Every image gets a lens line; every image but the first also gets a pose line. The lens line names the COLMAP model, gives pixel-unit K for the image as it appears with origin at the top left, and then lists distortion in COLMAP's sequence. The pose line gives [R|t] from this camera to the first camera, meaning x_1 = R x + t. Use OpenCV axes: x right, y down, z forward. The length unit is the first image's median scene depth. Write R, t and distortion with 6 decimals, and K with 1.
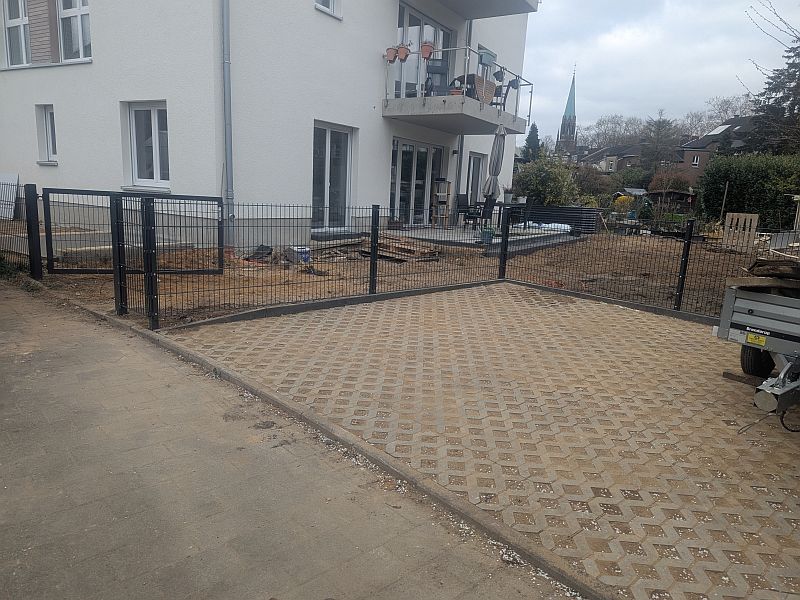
lens RADIAL K [[563.8, 0, 400.0], [0, 563.8, 300.0], [0, 0, 1]] dist [0.046792, -0.025561]
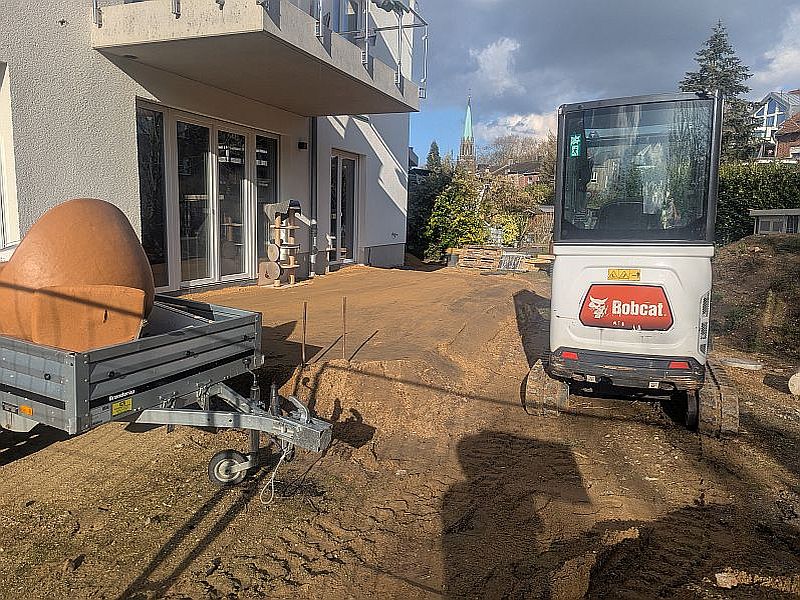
lens RADIAL K [[563.8, 0, 400.0], [0, 563.8, 300.0], [0, 0, 1]] dist [0.046792, -0.025561]
pose [[0.986762, -0.042496, 0.156511, 0.043785], [0.047900, 0.998373, -0.030920, -0.034754], [-0.154943, 0.038008, 0.987192, 0.181909]]
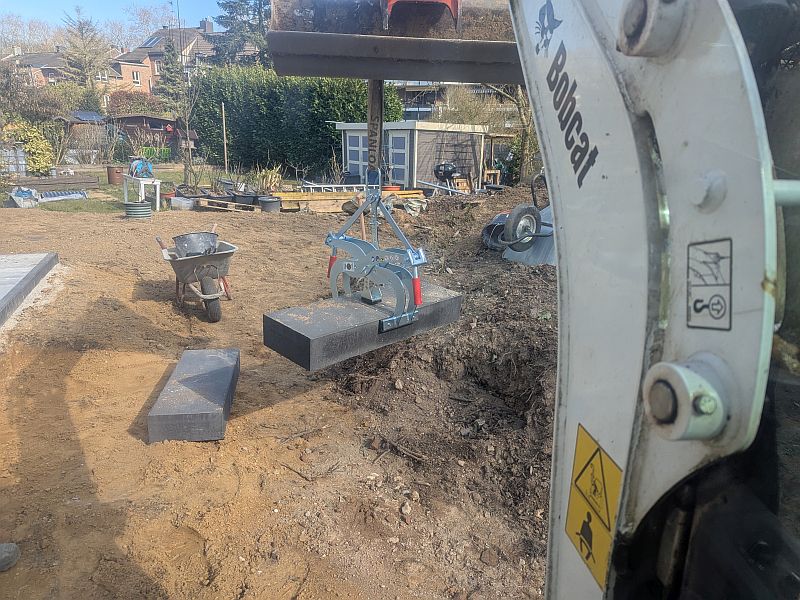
lens RADIAL K [[563.8, 0, 400.0], [0, 563.8, 300.0], [0, 0, 1]] dist [0.046792, -0.025561]
pose [[0.622010, -0.260388, 0.738445, 0.095394], [0.163553, 0.965490, 0.202682, -0.065056], [-0.765737, -0.005296, 0.643132, 0.312873]]
